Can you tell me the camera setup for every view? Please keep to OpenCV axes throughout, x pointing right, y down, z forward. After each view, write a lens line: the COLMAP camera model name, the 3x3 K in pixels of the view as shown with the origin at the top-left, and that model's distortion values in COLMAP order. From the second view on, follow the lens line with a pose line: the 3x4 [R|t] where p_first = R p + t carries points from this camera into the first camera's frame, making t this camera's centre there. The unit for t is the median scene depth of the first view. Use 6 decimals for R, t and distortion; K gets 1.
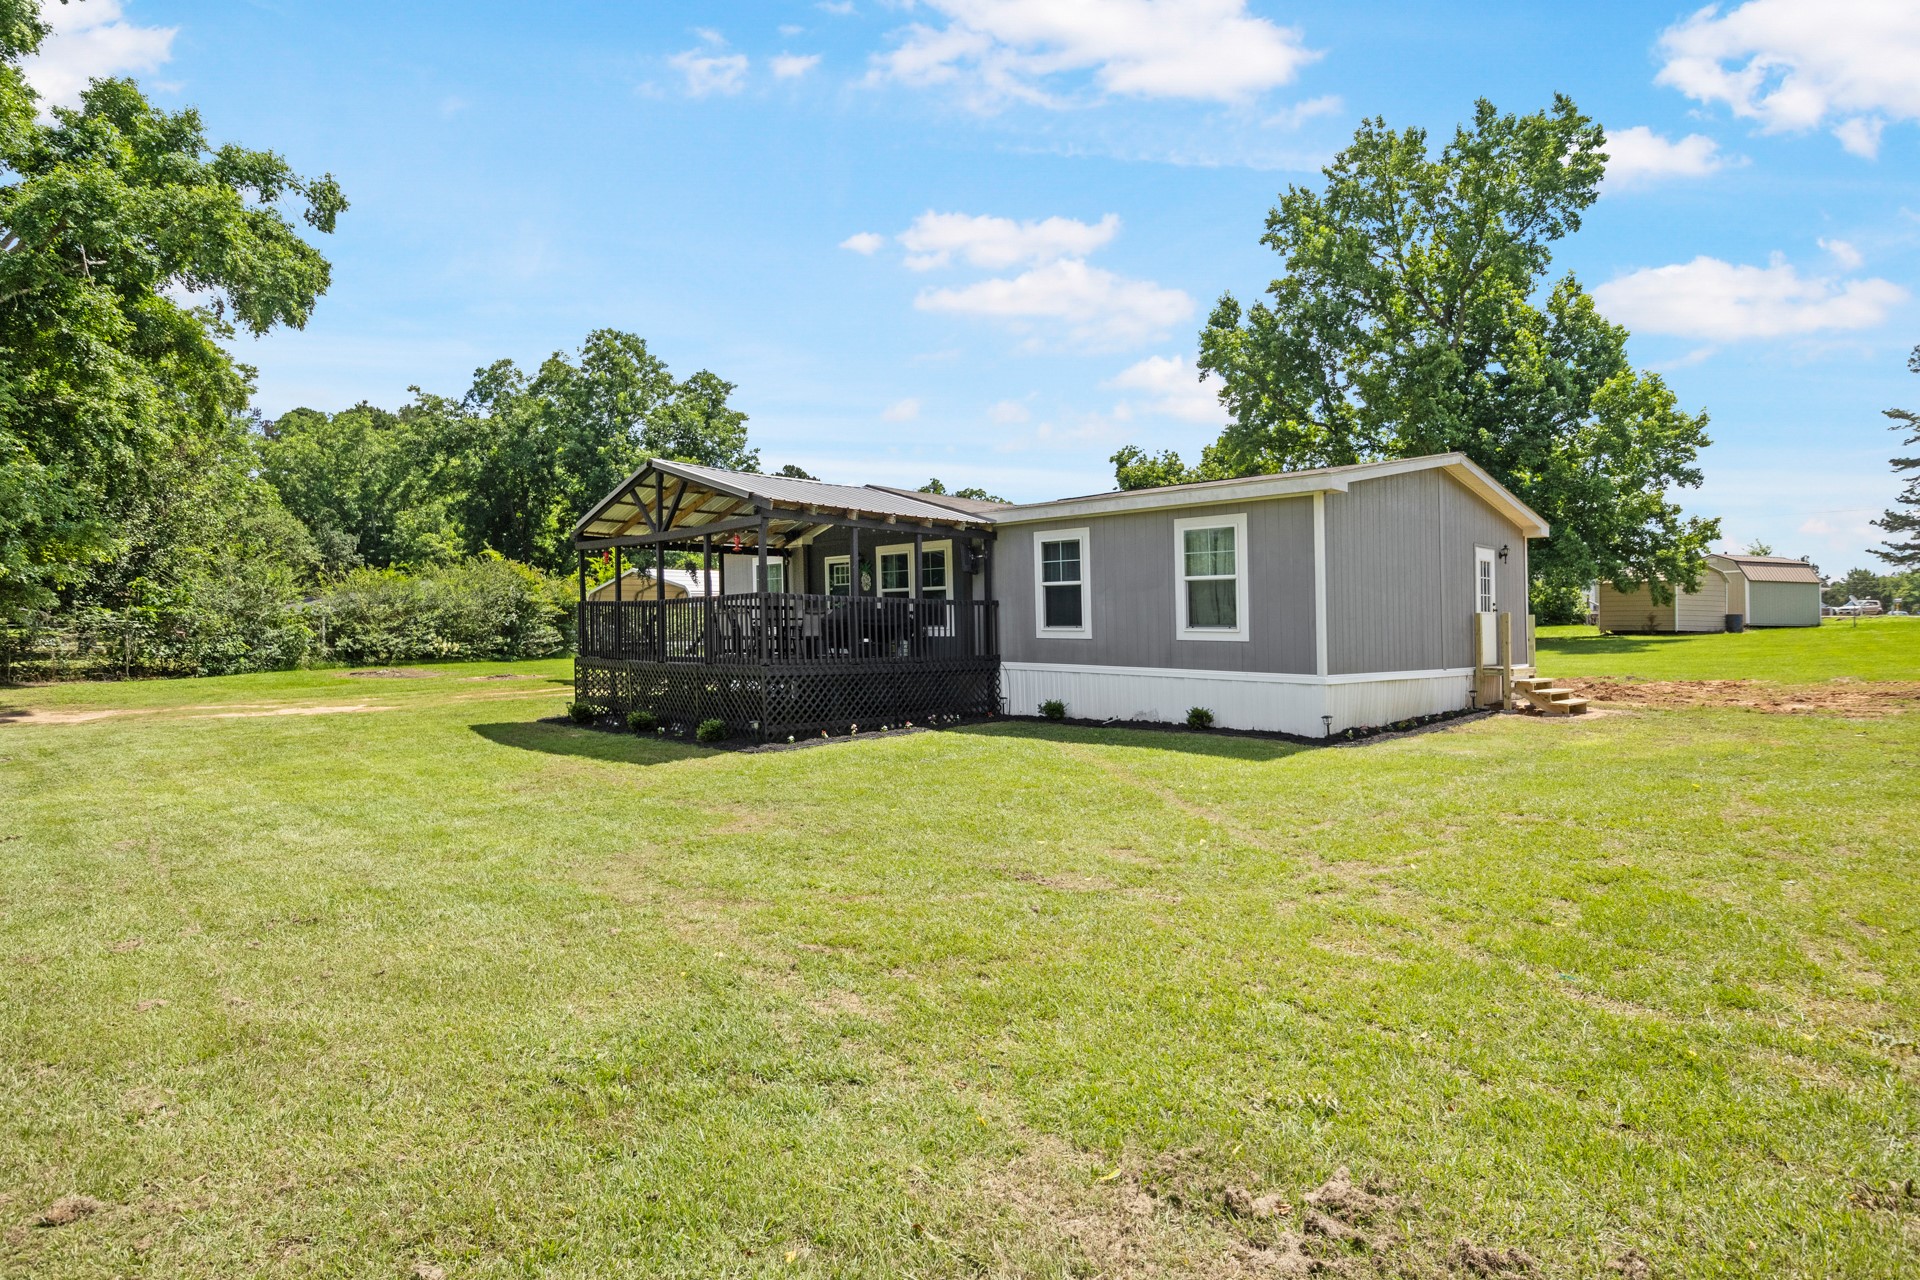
lens RADIAL K [[965.0, 0, 960.9], [0, 965.0, 616.7], [0, 0, 1]] dist [-0.001856, -0.002082]
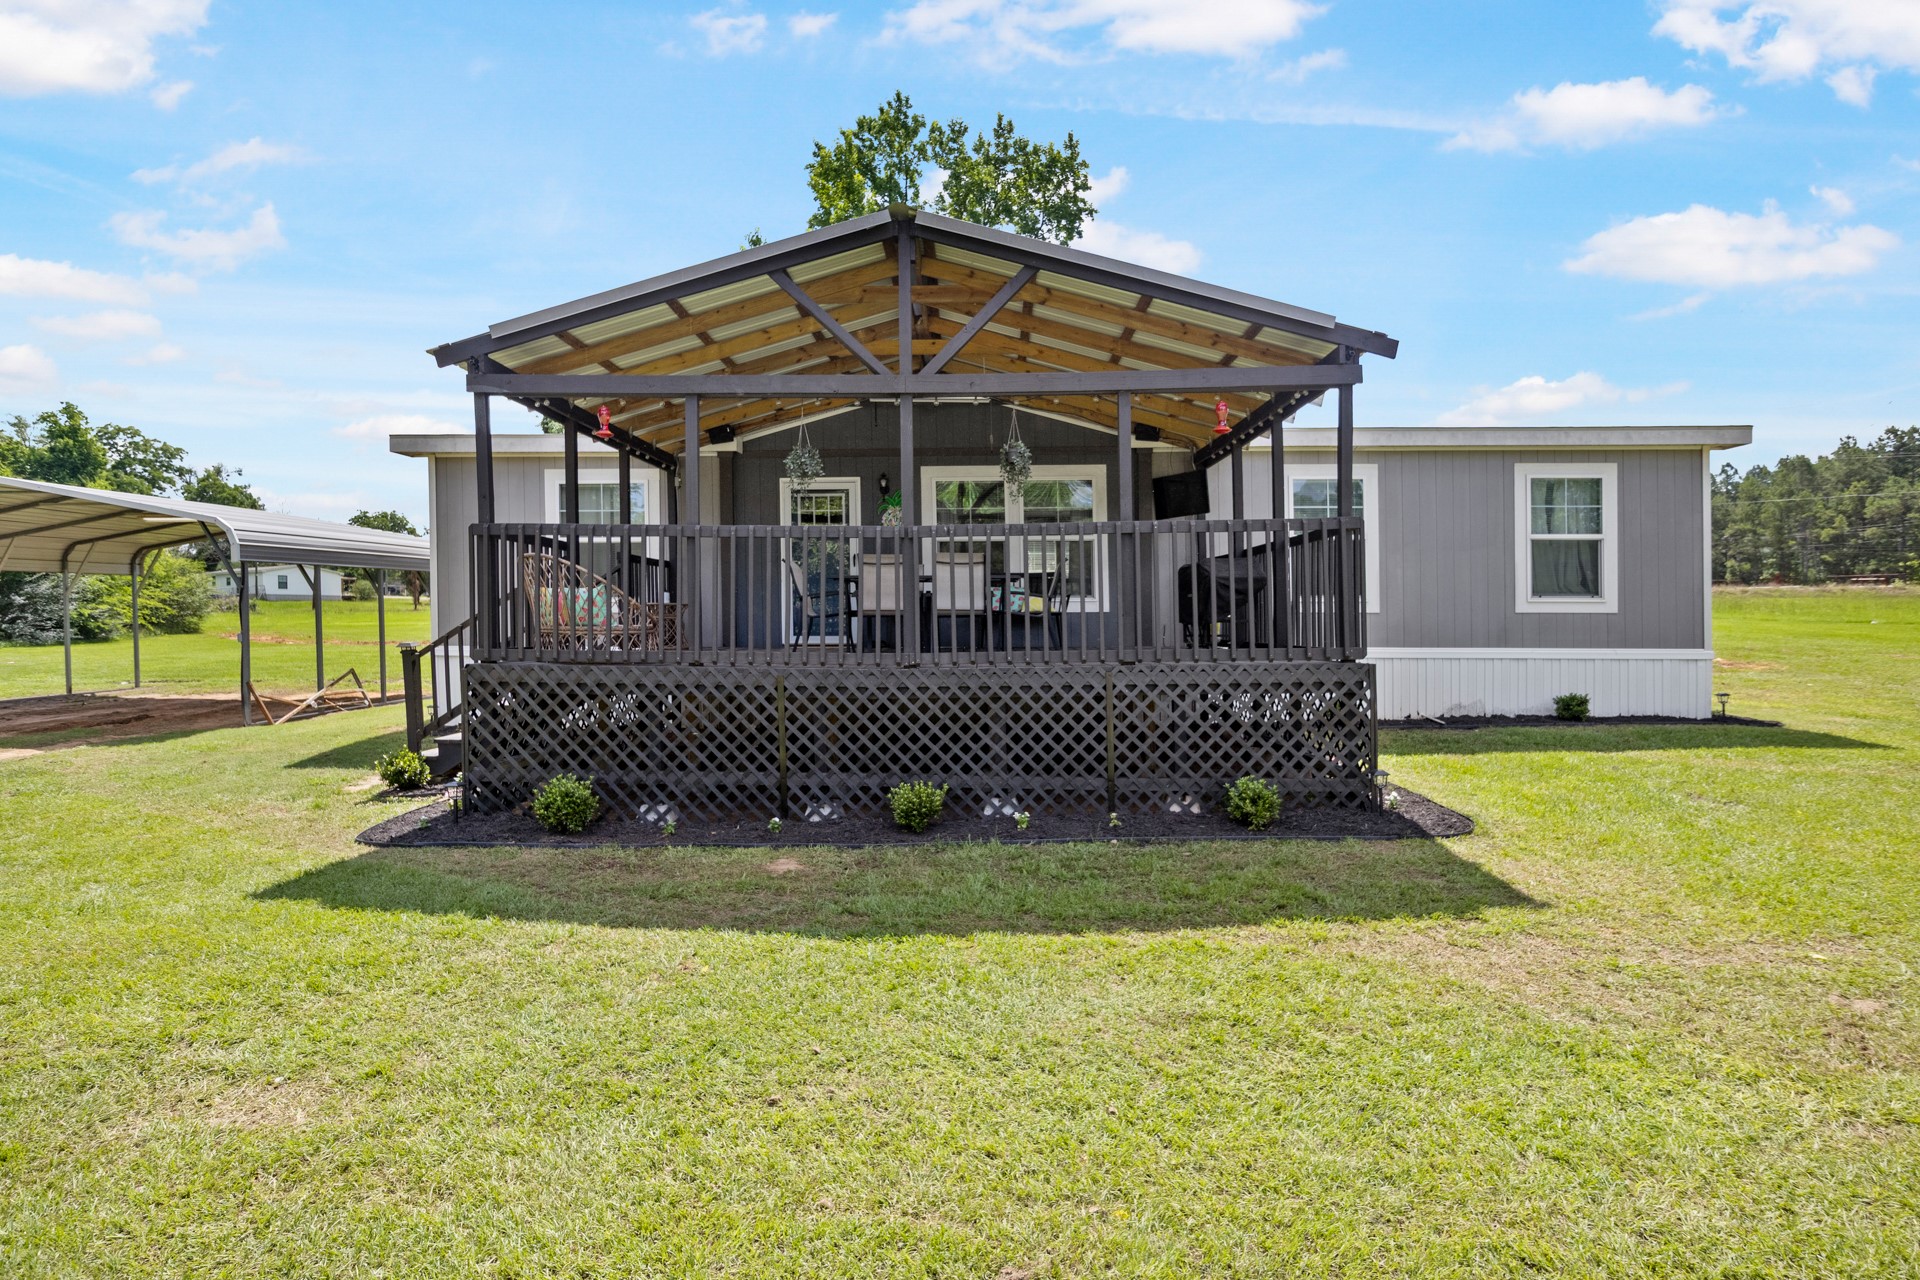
lens RADIAL K [[958.8, 0, 969.2], [0, 958.8, 622.9], [0, 0, 1]] dist [-0.002651, -0.001837]
pose [[0.719216, -0.010910, 0.694701, -0.677527], [-0.003745, 0.999801, 0.019578, 0.018818], [-0.694777, -0.016682, 0.719032, 0.739779]]
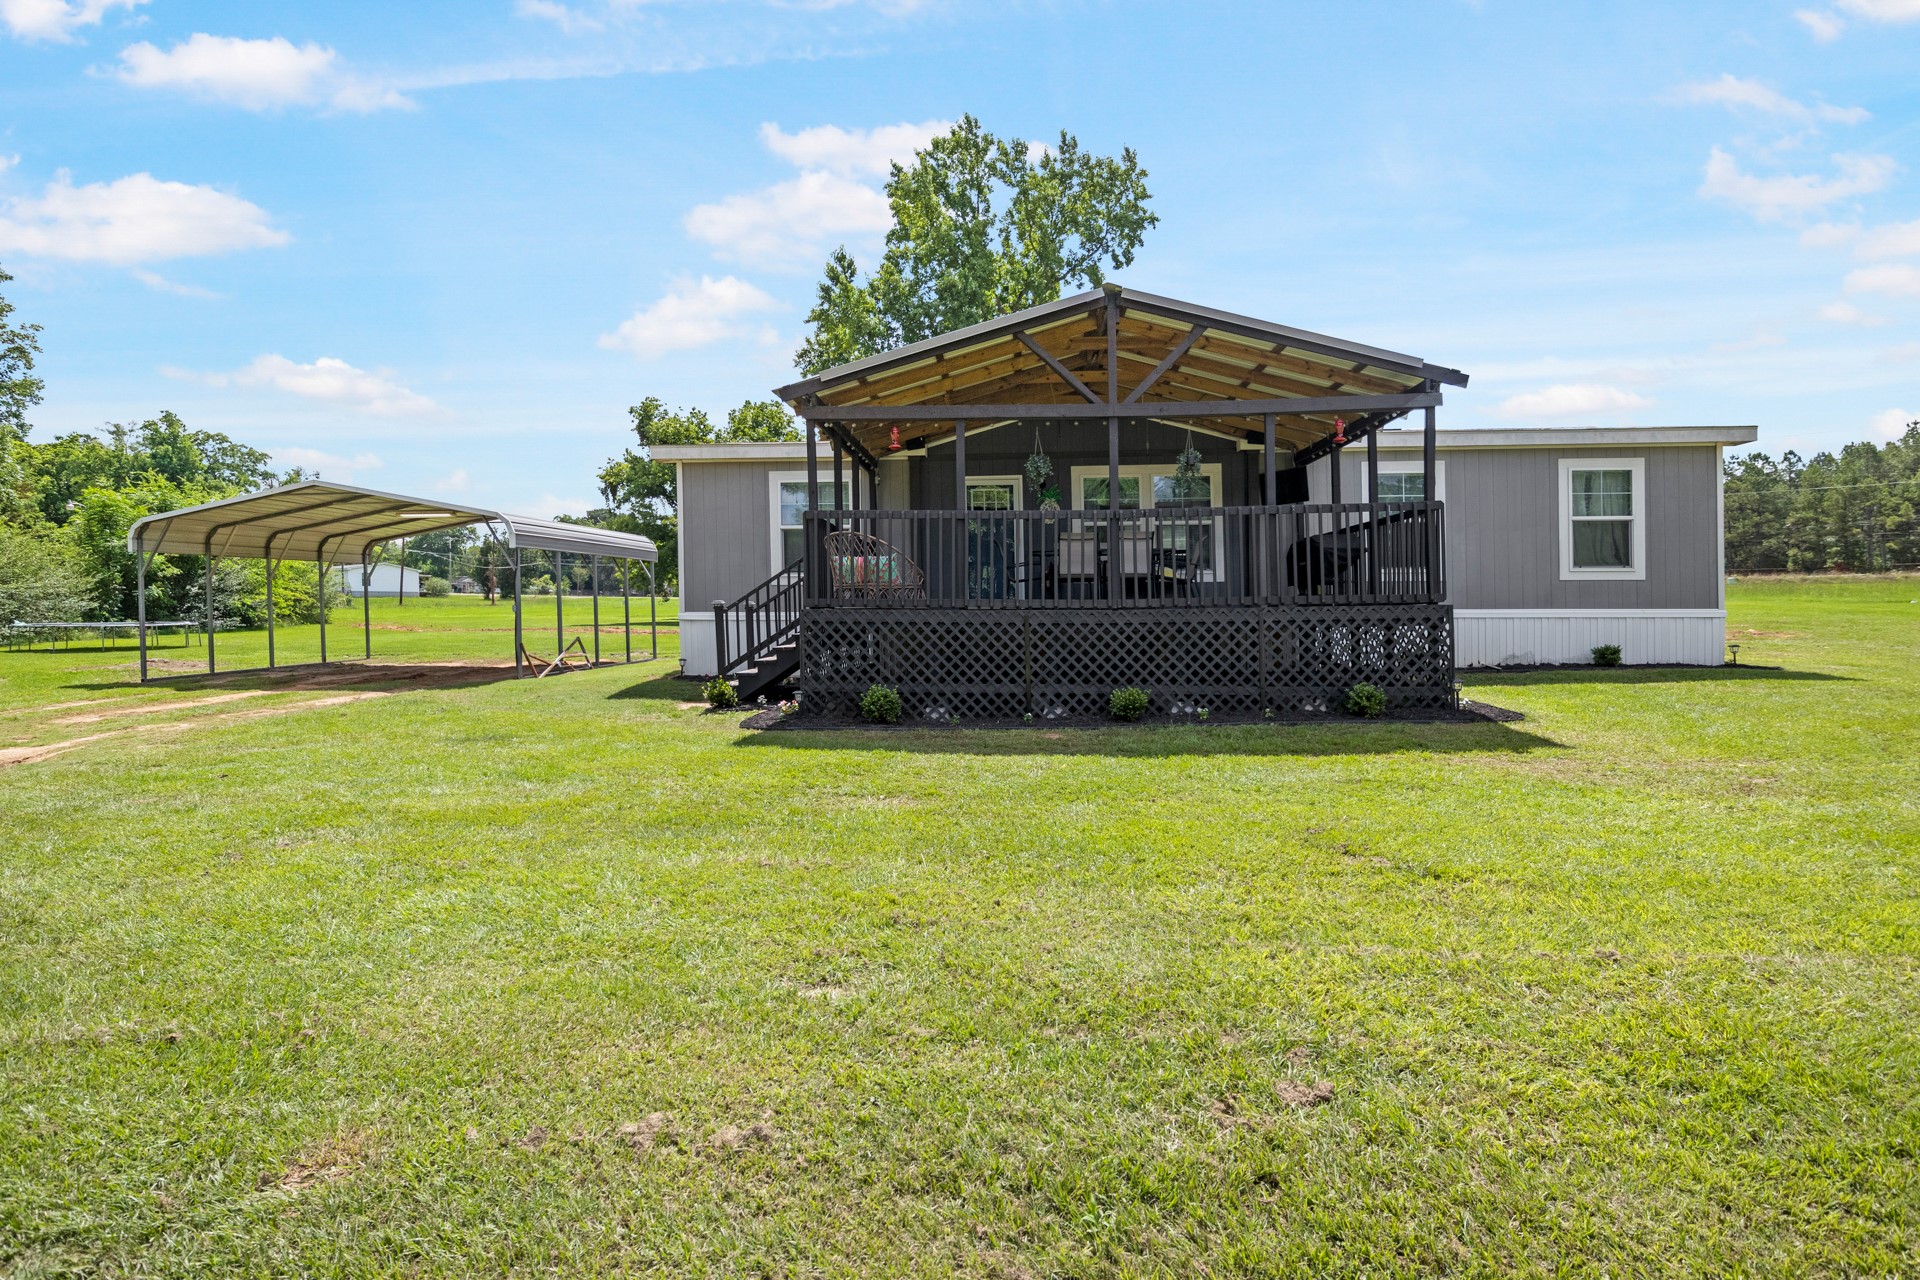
lens RADIAL K [[965.0, 0, 960.9], [0, 965.0, 616.7], [0, 0, 1]] dist [-0.001856, -0.002082]
pose [[0.750053, -0.011609, 0.661275, -0.910962], [0.000762, 0.999860, 0.016689, 0.044983], [-0.661377, -0.012014, 0.749958, 0.661484]]
